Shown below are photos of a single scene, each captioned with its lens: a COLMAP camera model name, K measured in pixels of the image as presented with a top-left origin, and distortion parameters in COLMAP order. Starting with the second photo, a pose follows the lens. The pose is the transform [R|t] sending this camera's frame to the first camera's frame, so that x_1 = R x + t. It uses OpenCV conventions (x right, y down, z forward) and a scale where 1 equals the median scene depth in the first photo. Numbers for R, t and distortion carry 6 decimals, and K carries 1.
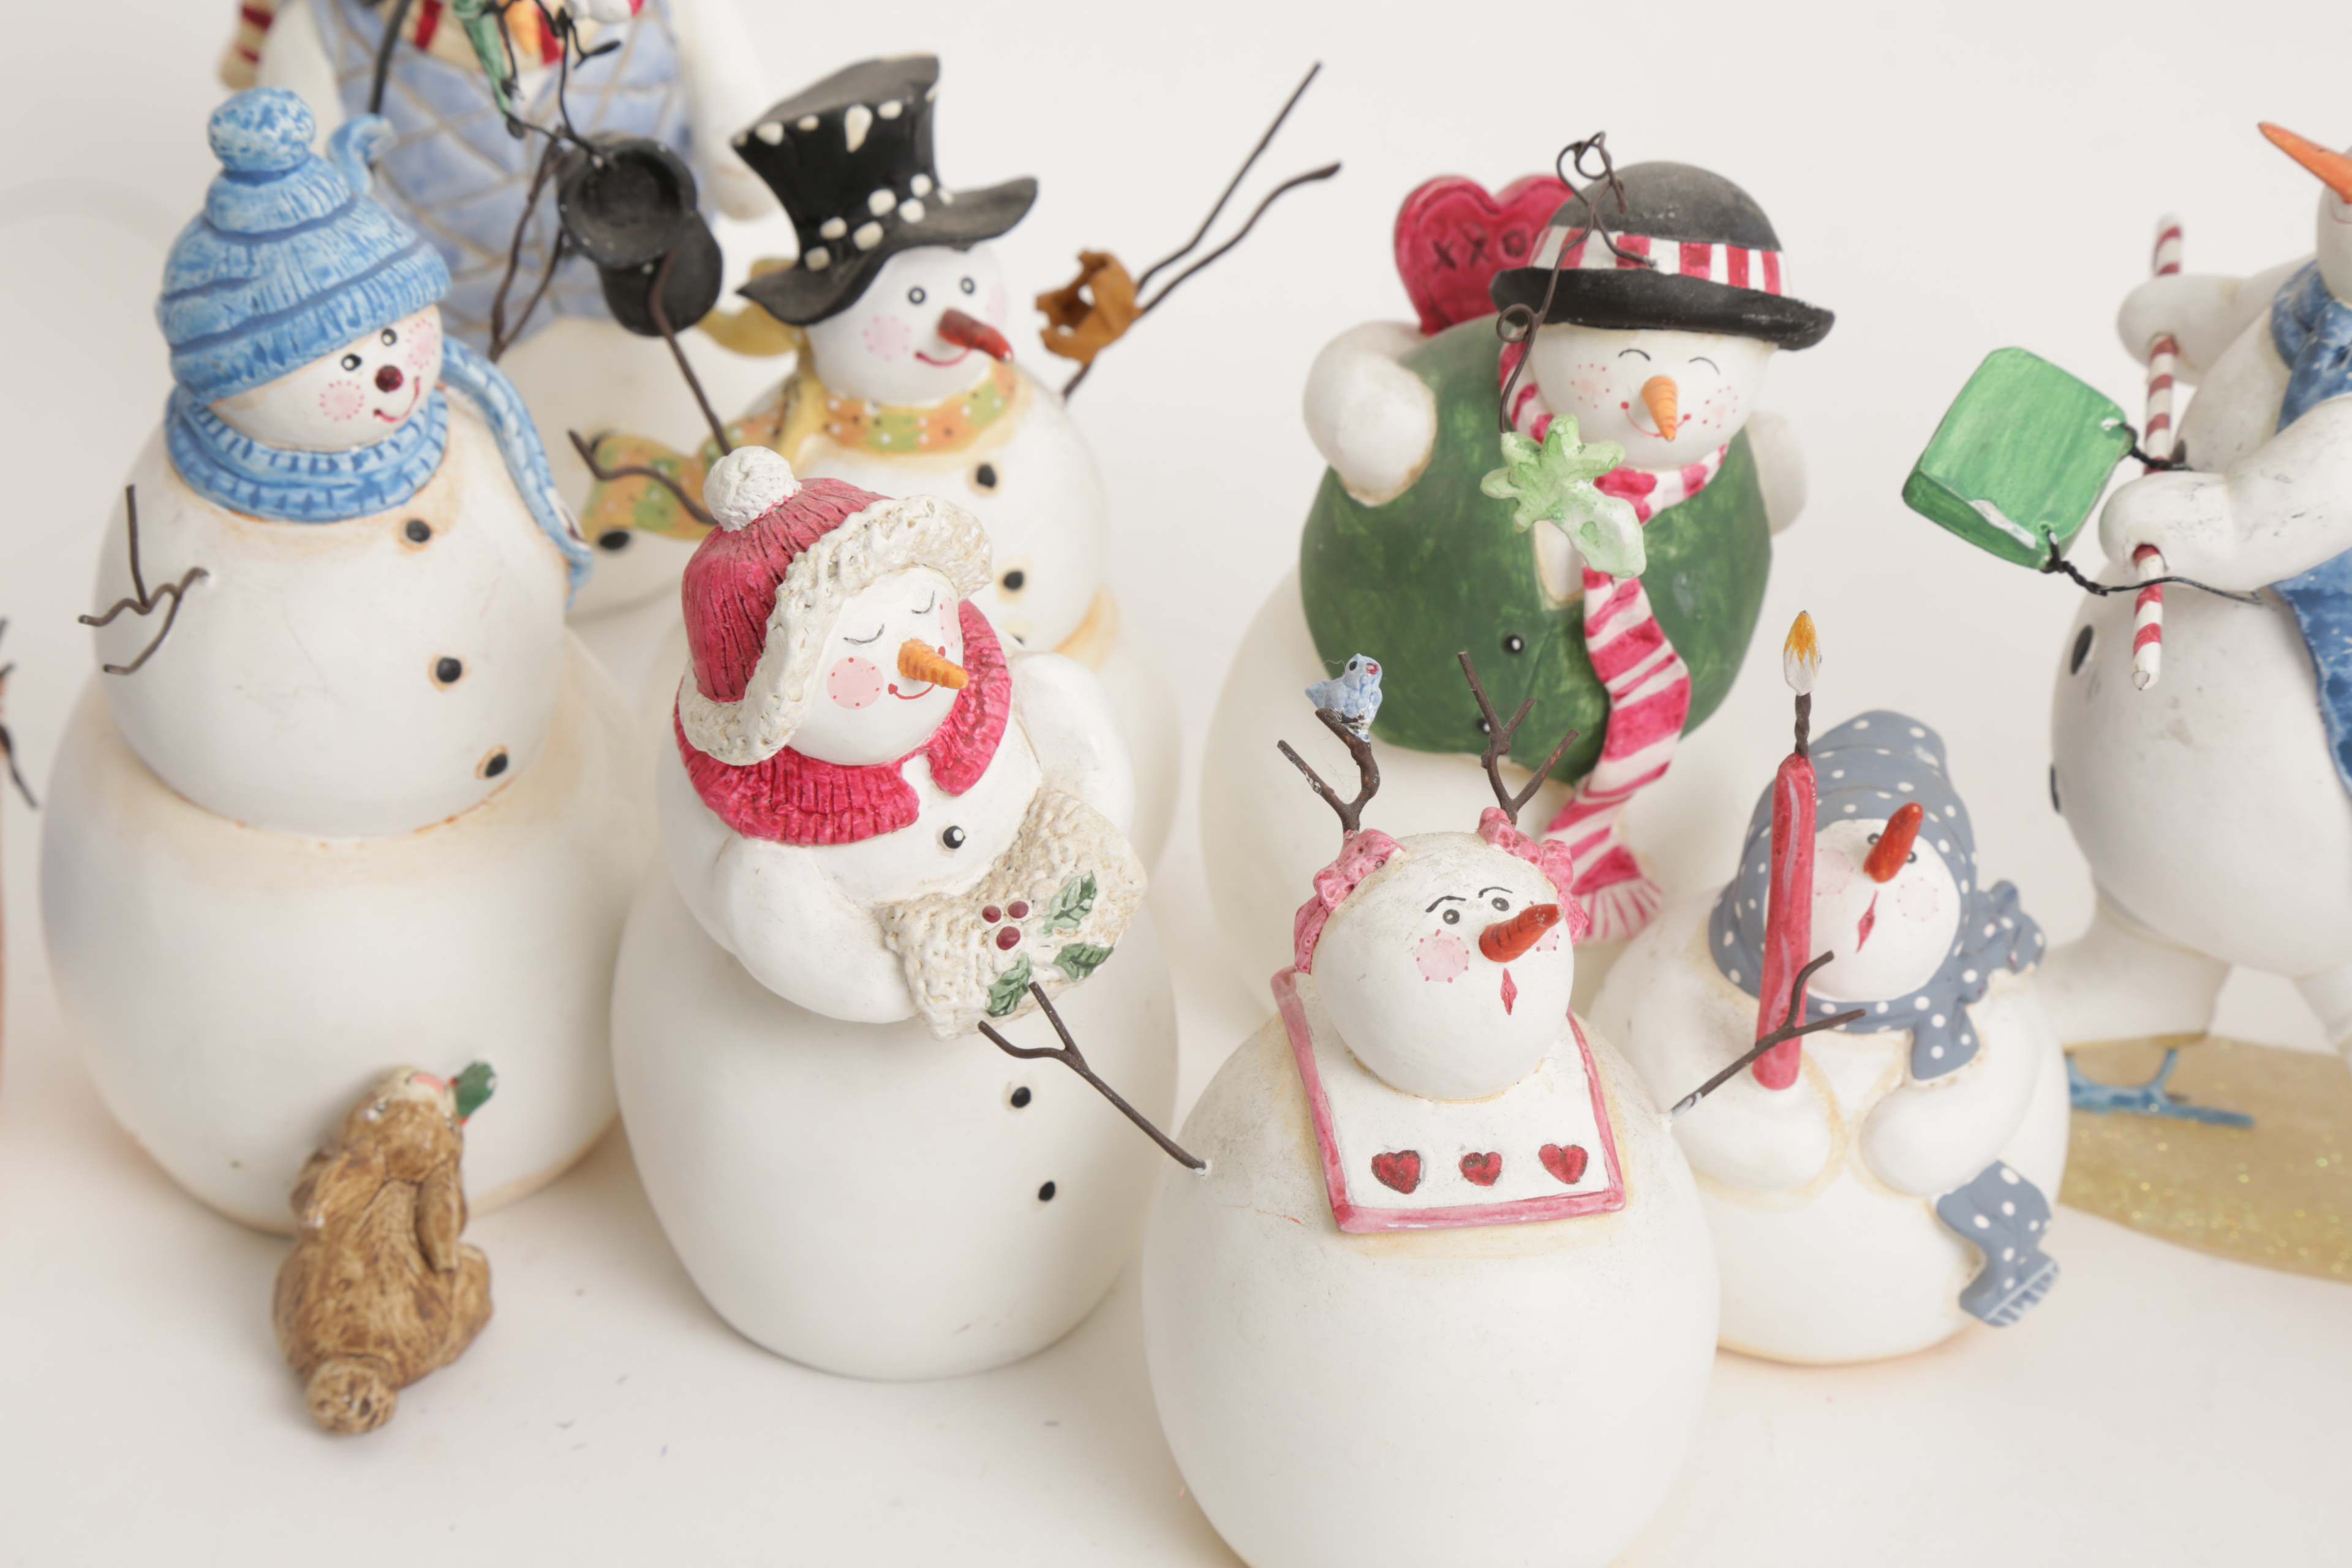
lens RADIAL K [[5849.3, 0, 1157.9], [0, 5849.3, 794.6], [0, 0, 1]] dist [0.341847, 0.000000]
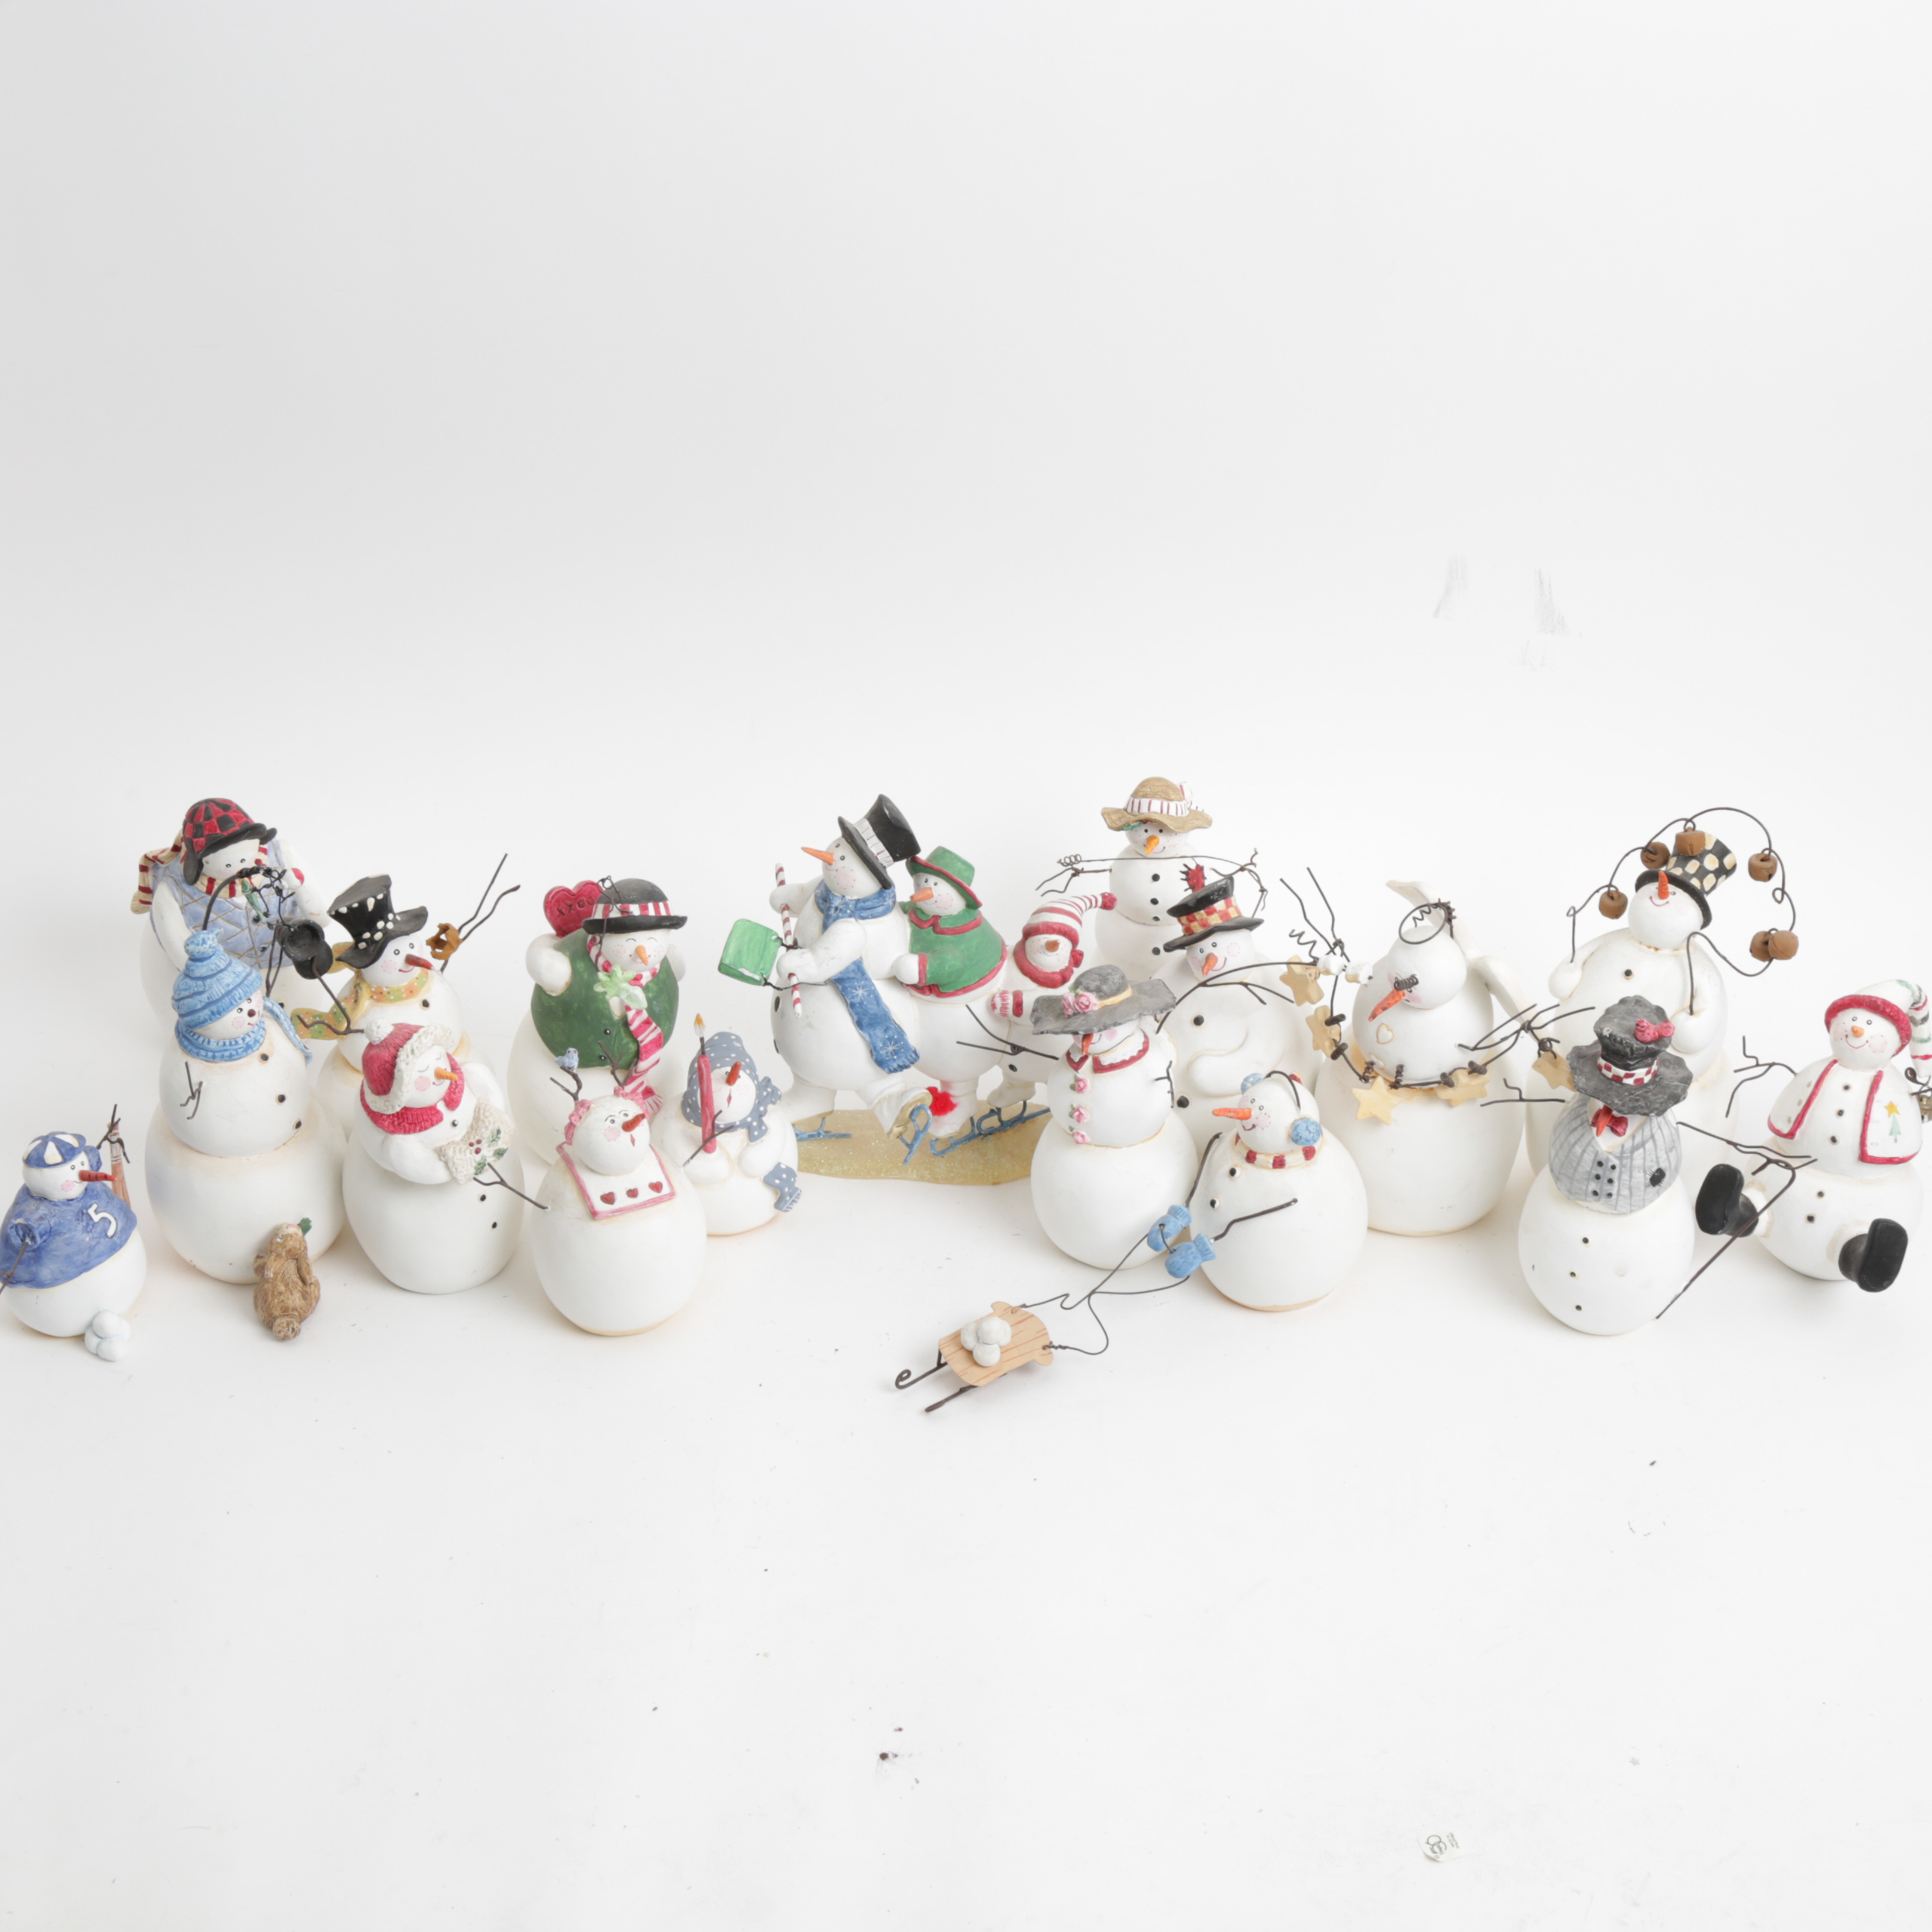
lens RADIAL K [[3243.9, 0, 884.7], [0, 3243.9, 961.3], [0, 0, 1]] dist [0.030793, 0.000000]
pose [[0.966671, -0.167493, 0.193631, -0.133911], [0.167991, 0.985690, 0.013964, -0.064584], [-0.193199, 0.019029, 0.980975, -0.799331]]
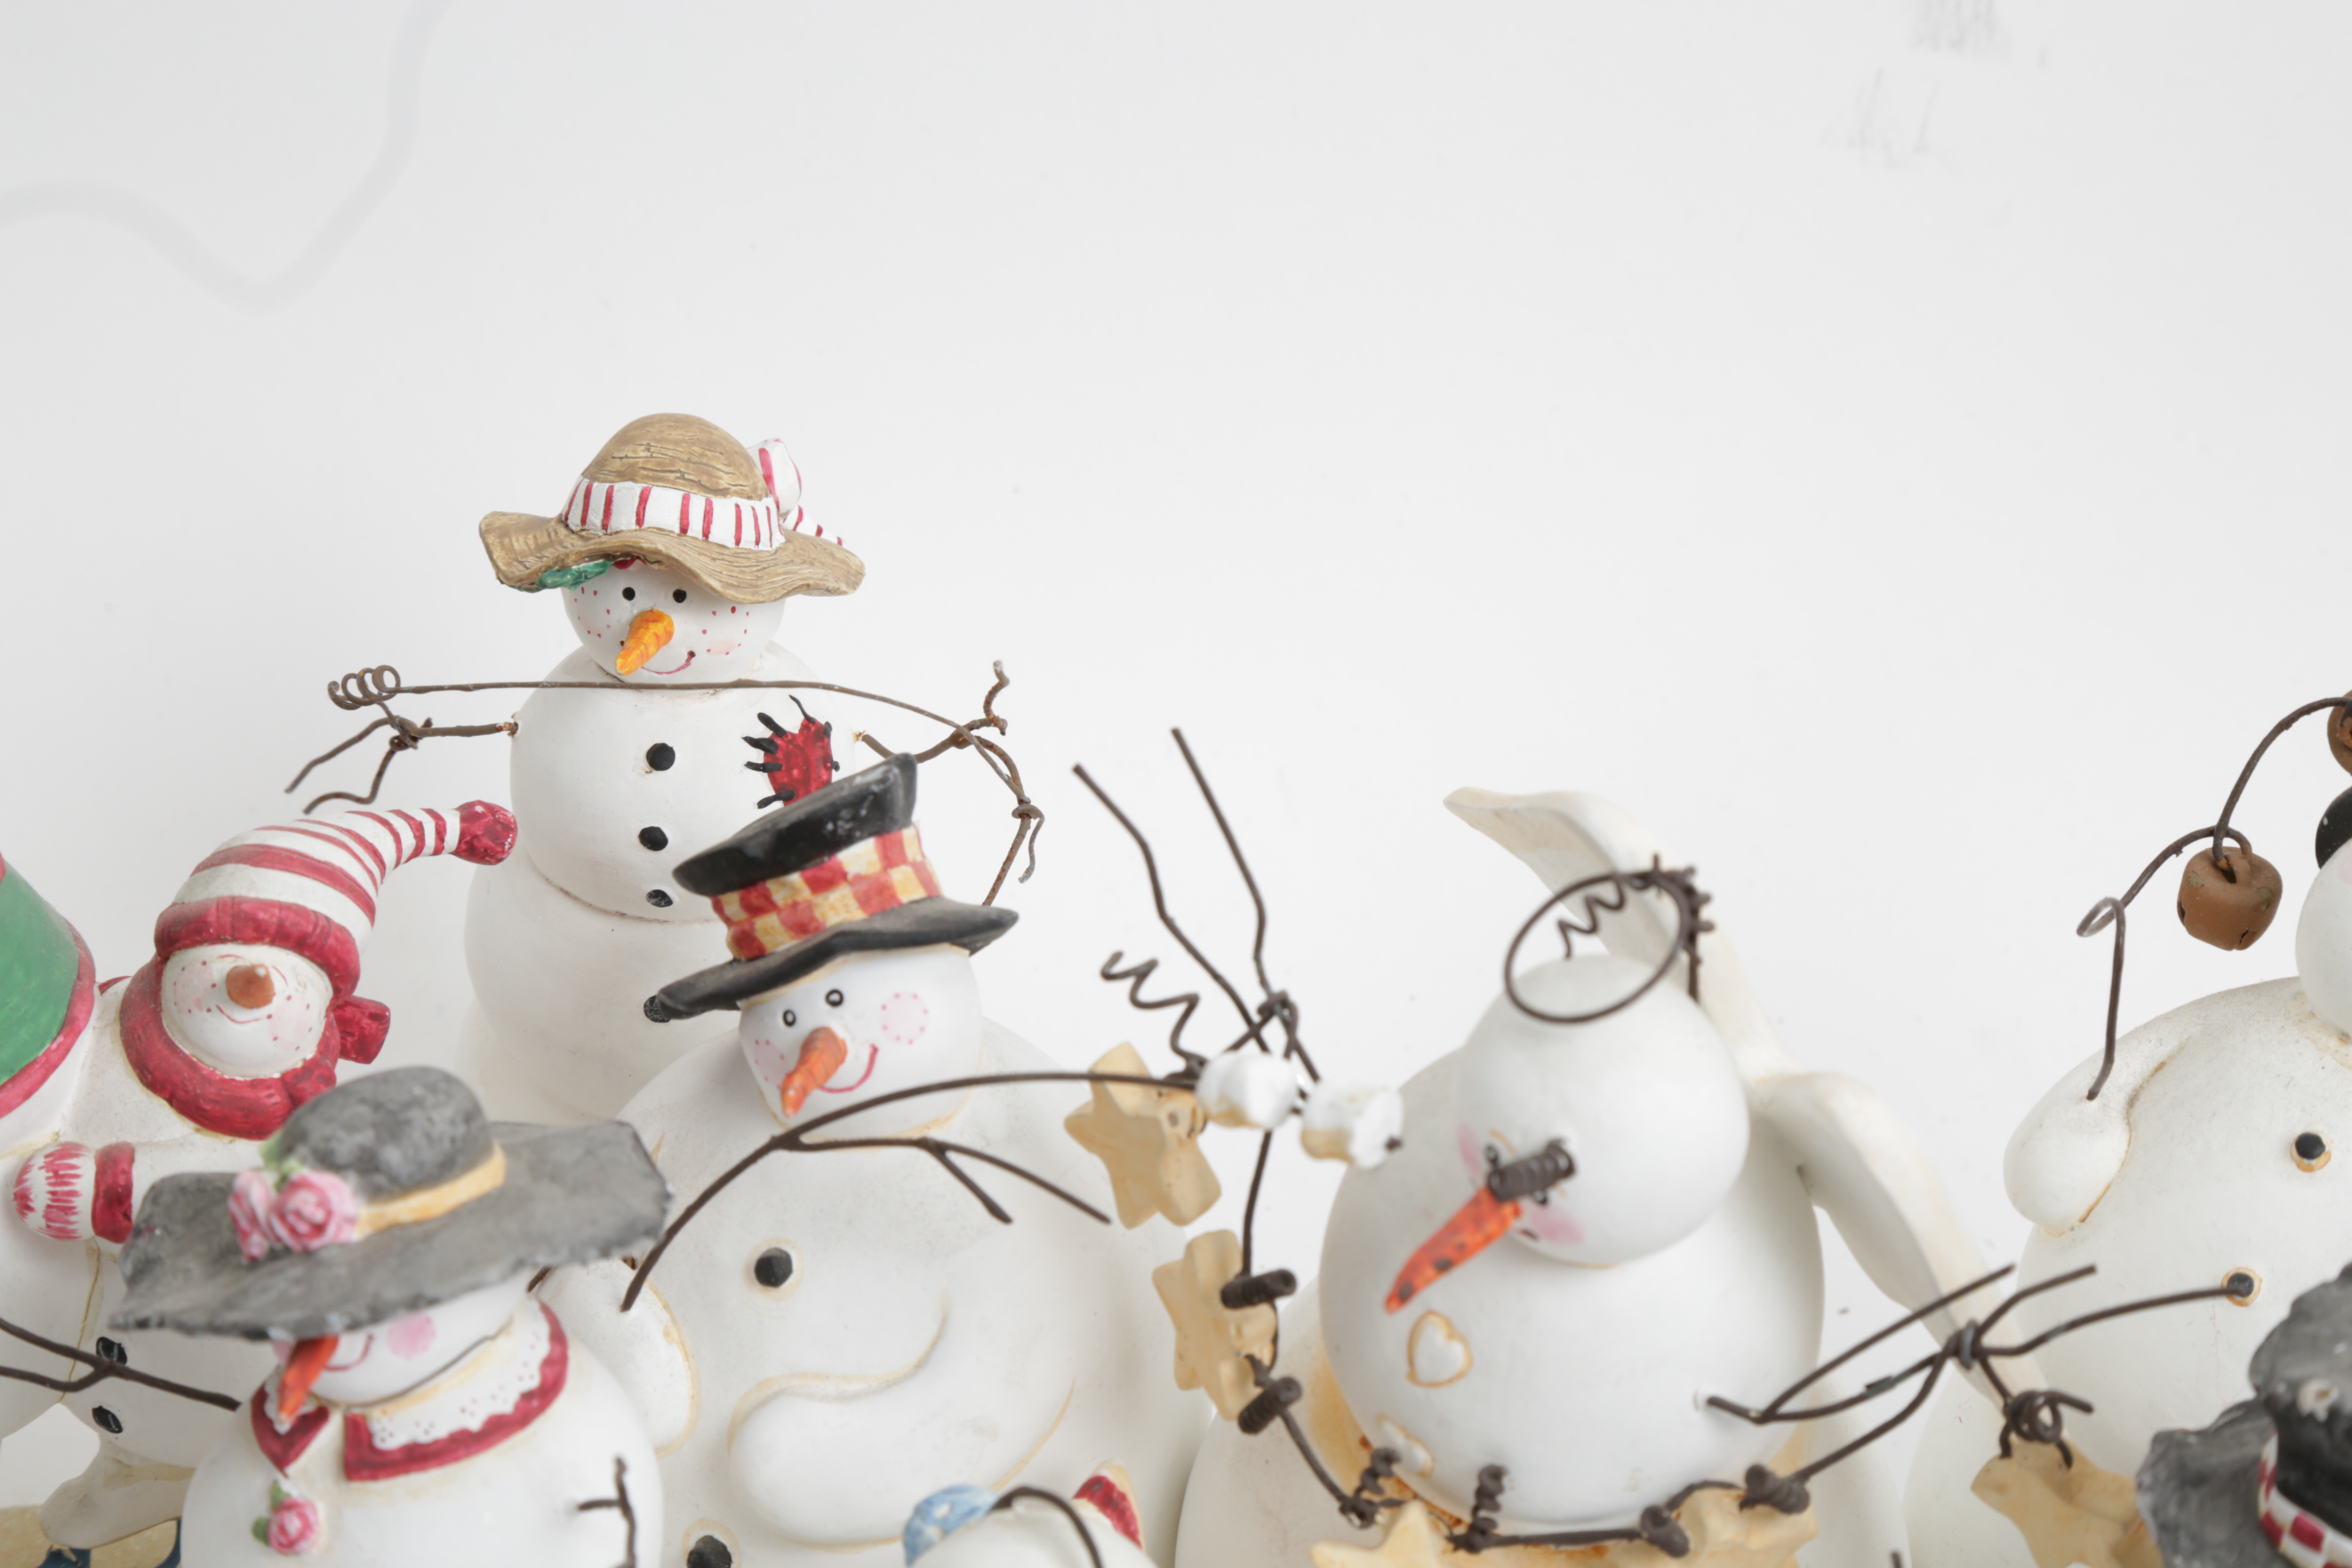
lens RADIAL K [[5191.5, 0, 1186.0], [0, 5191.5, 770.5], [0, 0, 1]] dist [0.233984, 0.000000]
pose [[0.939108, -0.128234, 0.318797, 0.194898], [0.136527, 0.990629, -0.003706, -0.042033], [-0.315335, 0.047005, 0.947816, 0.158868]]
